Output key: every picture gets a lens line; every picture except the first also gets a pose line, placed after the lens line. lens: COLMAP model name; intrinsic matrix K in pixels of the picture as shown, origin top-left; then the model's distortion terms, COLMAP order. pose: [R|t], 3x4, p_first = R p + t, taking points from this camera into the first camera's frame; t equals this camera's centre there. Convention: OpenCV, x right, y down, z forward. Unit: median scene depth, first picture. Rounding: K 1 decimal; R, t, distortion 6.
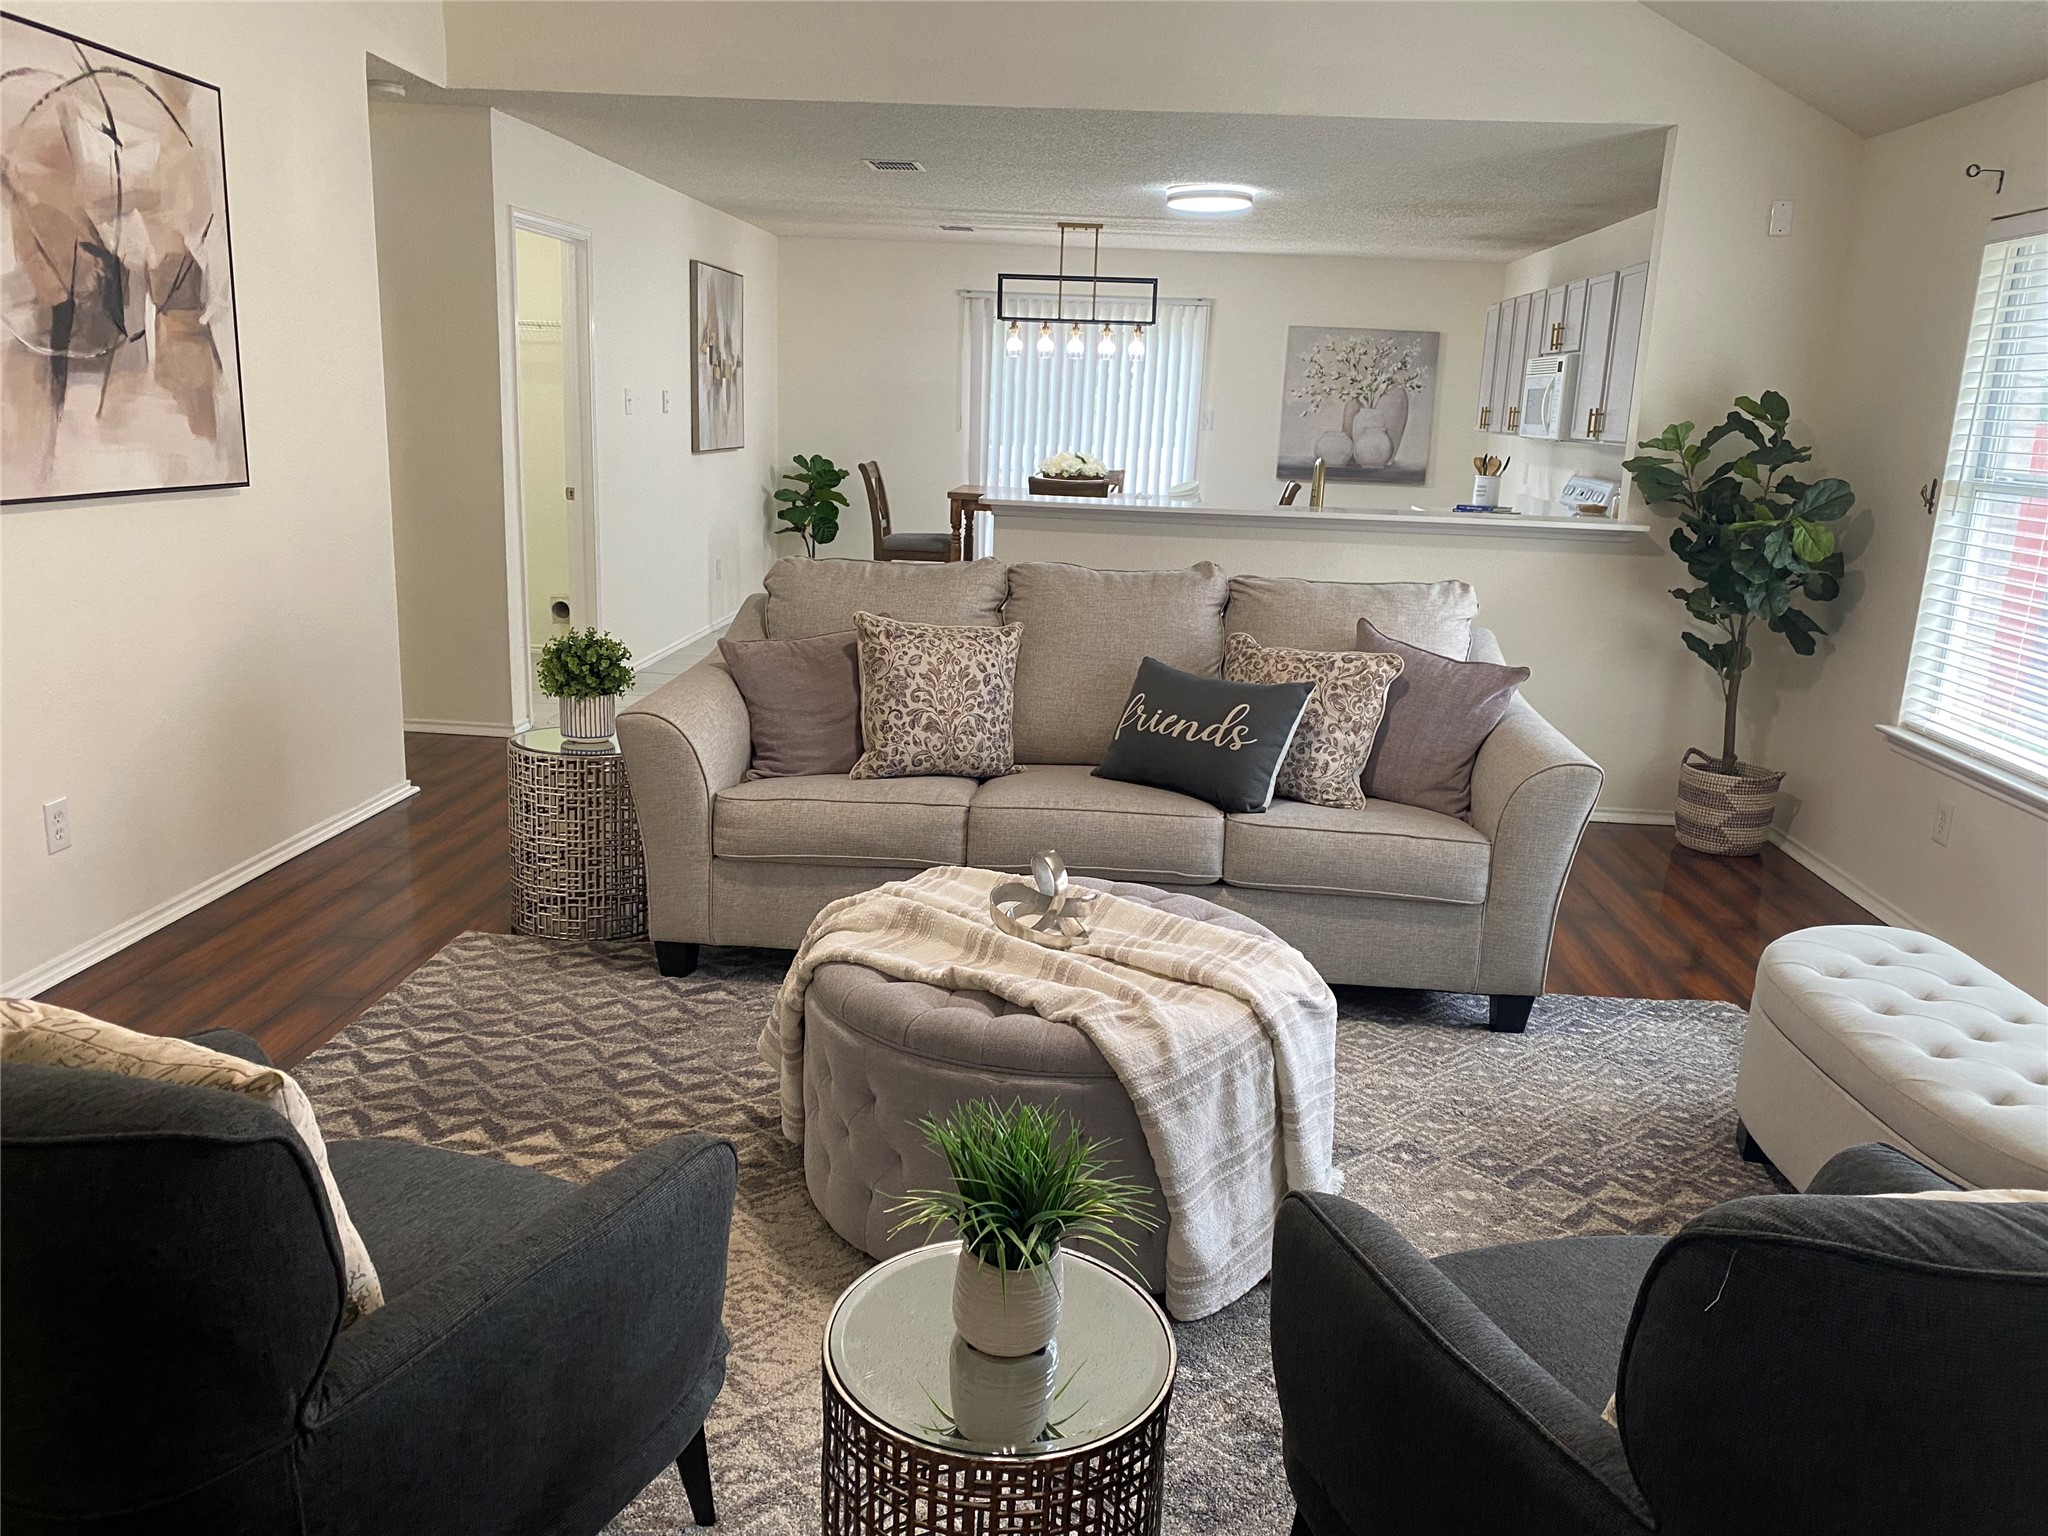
lens RADIAL K [[1553.6, 0, 1030.3], [0, 1553.6, 762.0], [0, 0, 1]] dist [0.089633, -0.080449]
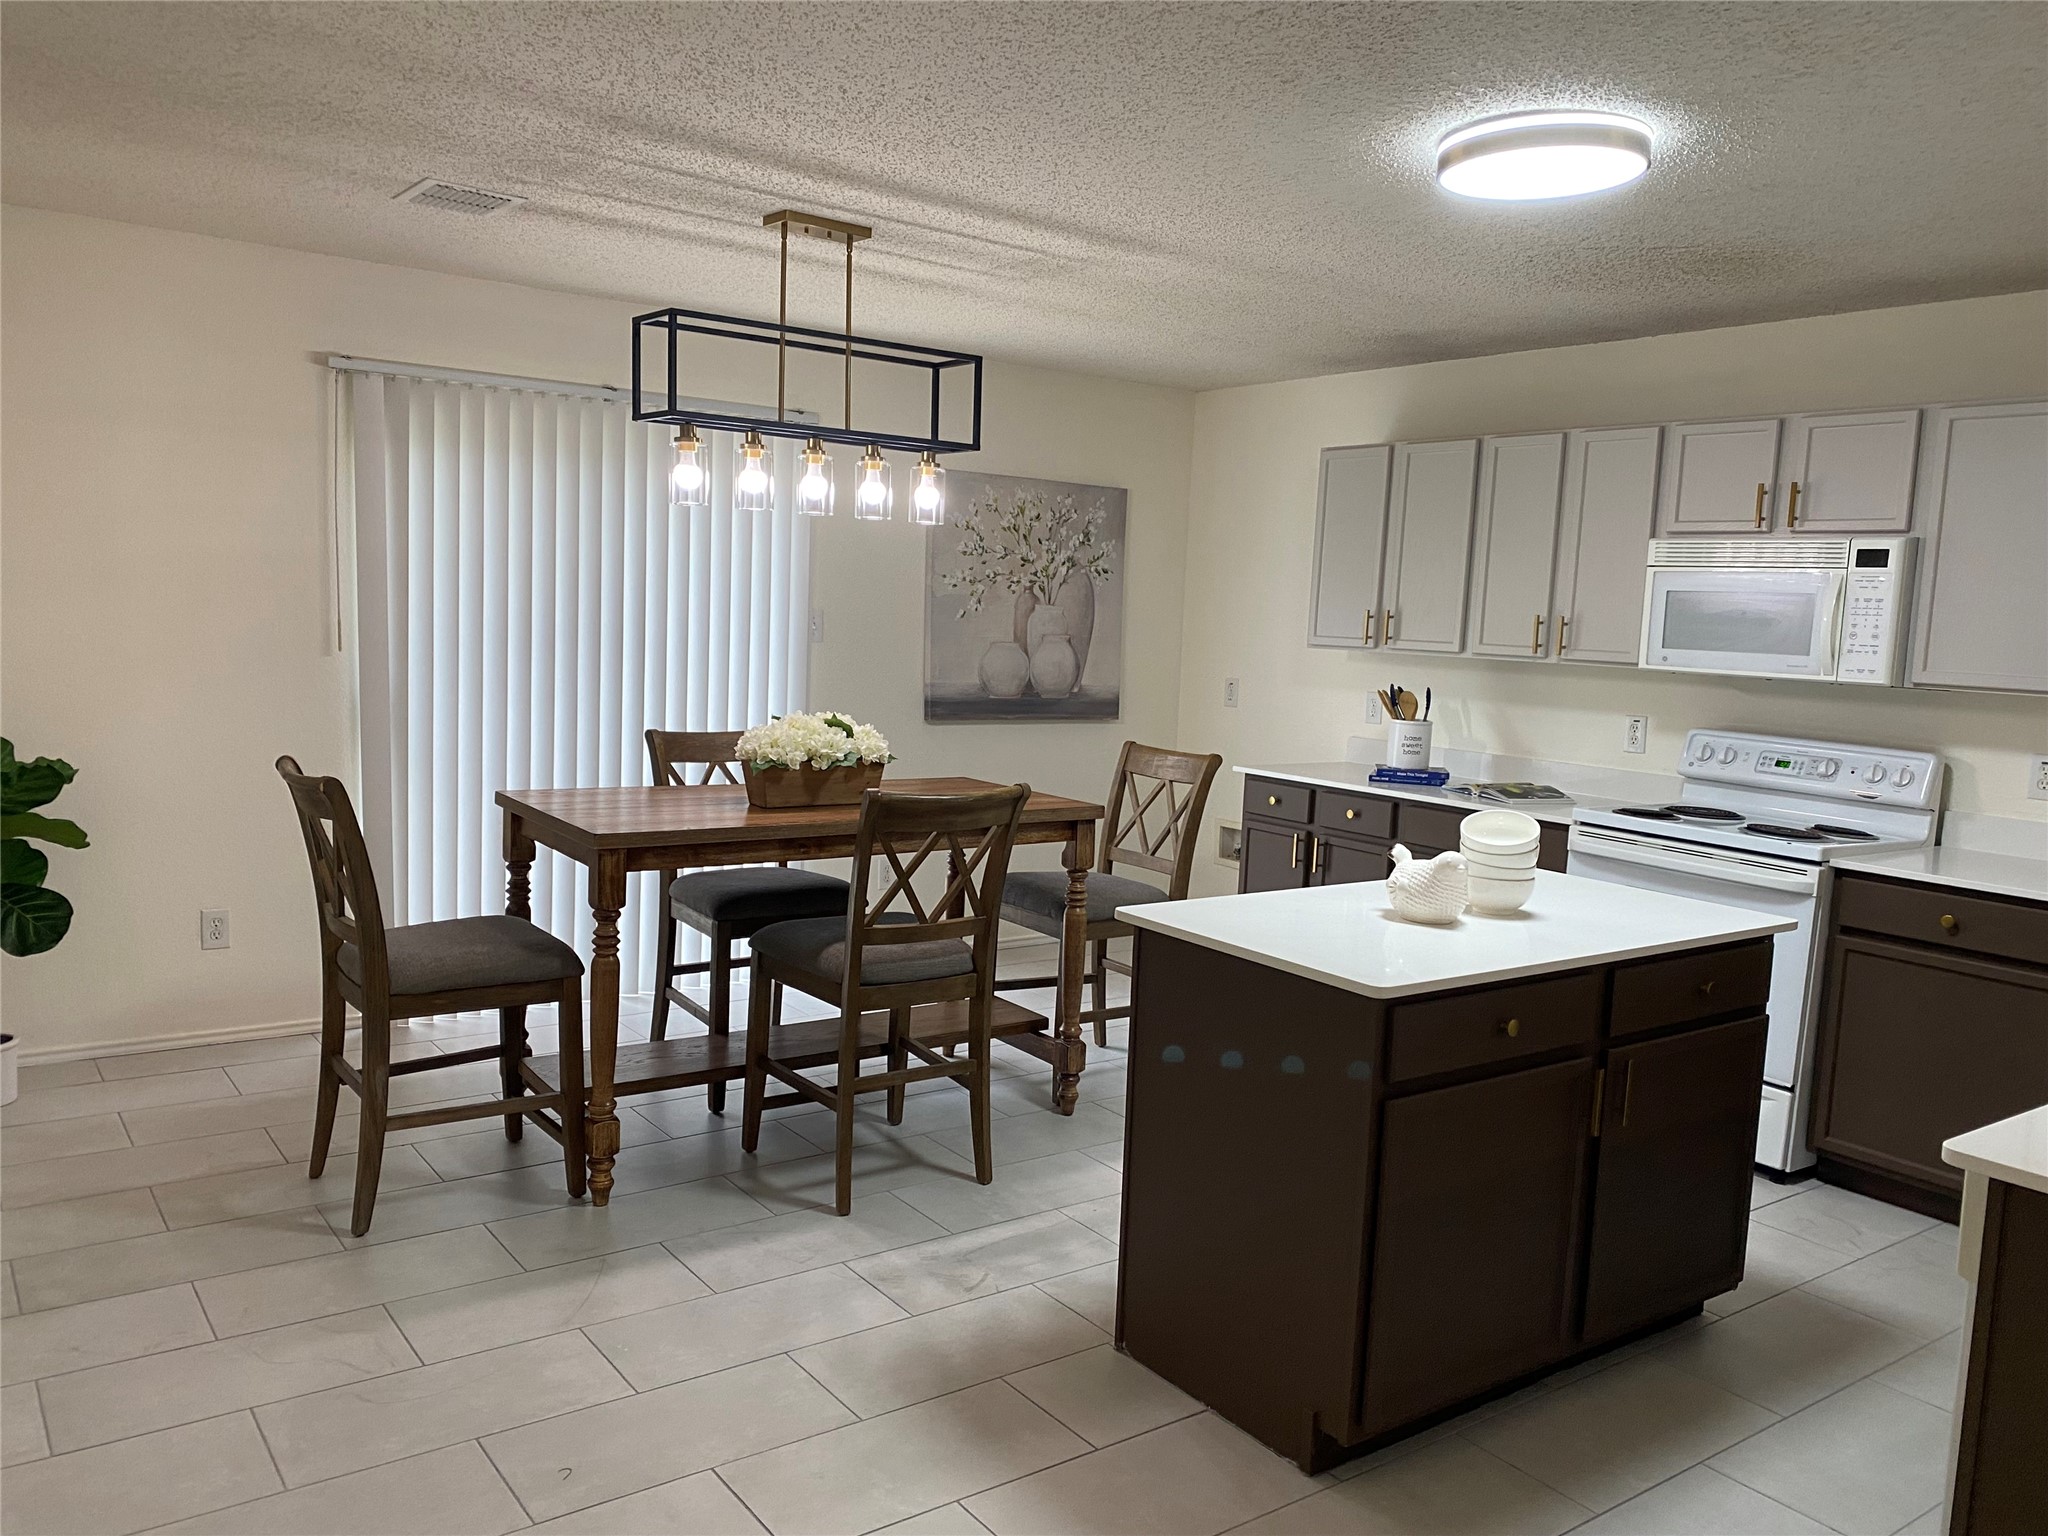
lens RADIAL K [[1526.6, 0, 983.9], [0, 1526.6, 796.7], [0, 0, 1]] dist [0.092441, 0.001769]
pose [[0.783719, -0.088578, 0.614767, -0.505974], [0.133694, 0.990636, -0.027701, -0.373732], [-0.606557, 0.103900, 0.788222, 1.487559]]
